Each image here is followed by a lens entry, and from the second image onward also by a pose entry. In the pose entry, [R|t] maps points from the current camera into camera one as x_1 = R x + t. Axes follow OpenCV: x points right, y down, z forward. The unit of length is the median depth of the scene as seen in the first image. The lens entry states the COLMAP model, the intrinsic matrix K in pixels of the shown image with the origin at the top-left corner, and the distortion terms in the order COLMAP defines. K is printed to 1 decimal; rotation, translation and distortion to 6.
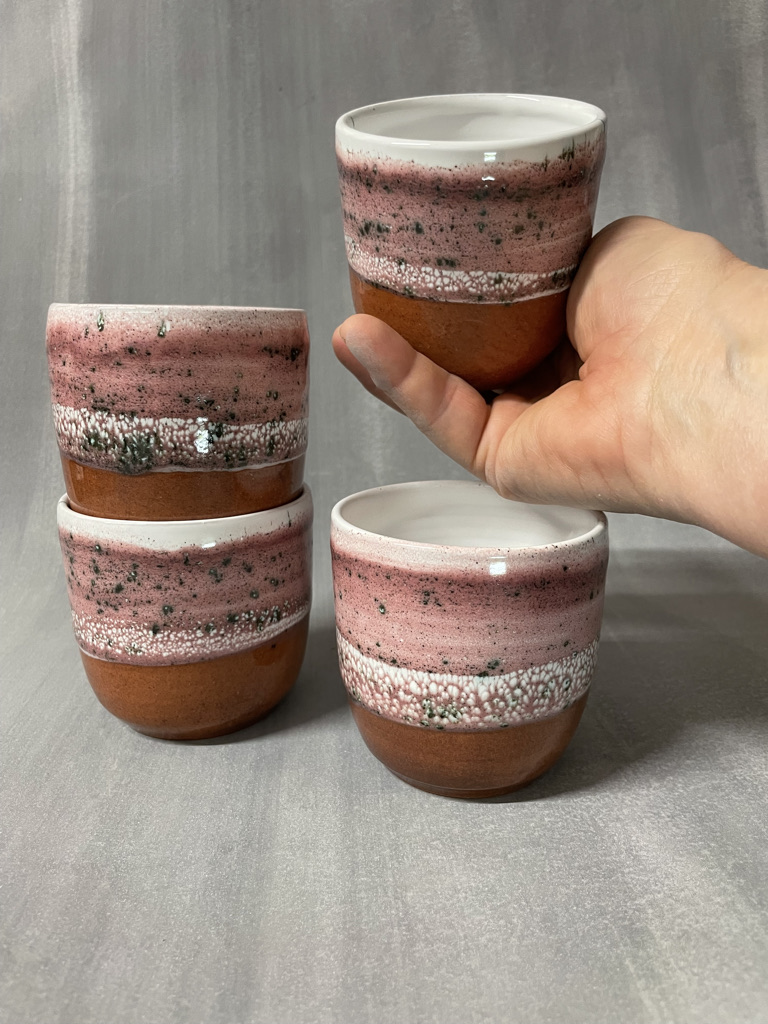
lens RADIAL K [[798.5, 0, 385.3], [0, 798.5, 501.3], [0, 0, 1]] dist [0.065690, -0.112098]
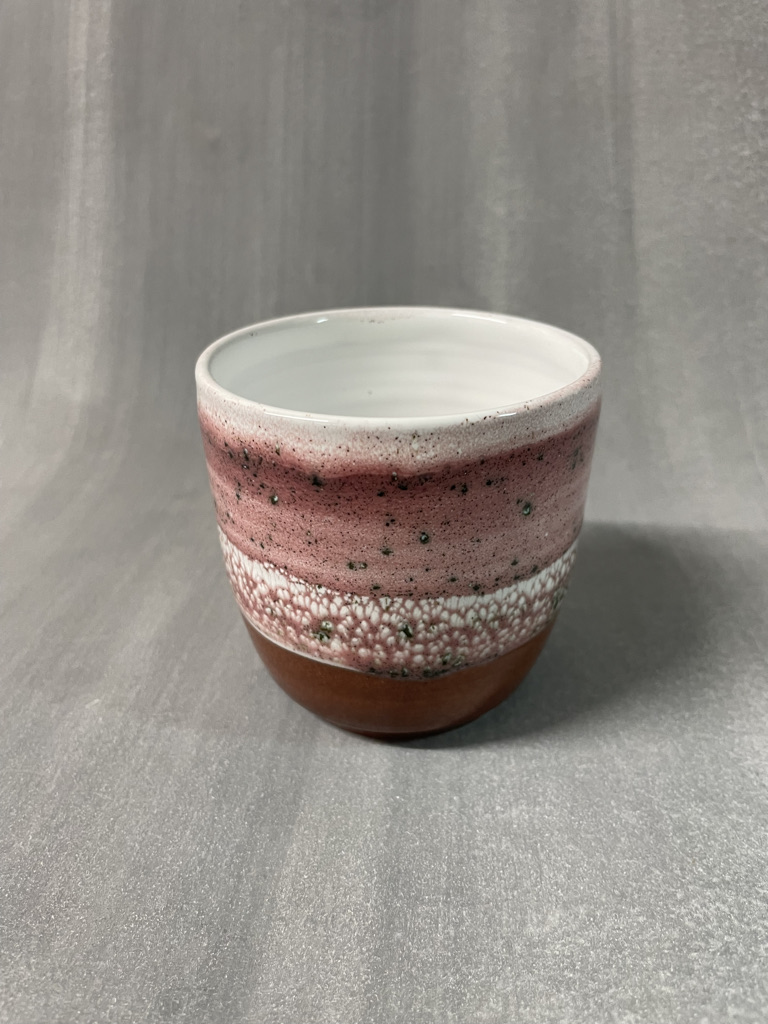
lens RADIAL K [[809.6, 0, 389.4], [0, 809.6, 508.9], [0, 0, 1]] dist [0.059117, -0.119455]
pose [[0.986949, 0.068826, -0.145586, 0.019832], [-0.032995, 0.971311, 0.235512, -0.055968], [0.157618, -0.227634, 0.960905, 0.417289]]
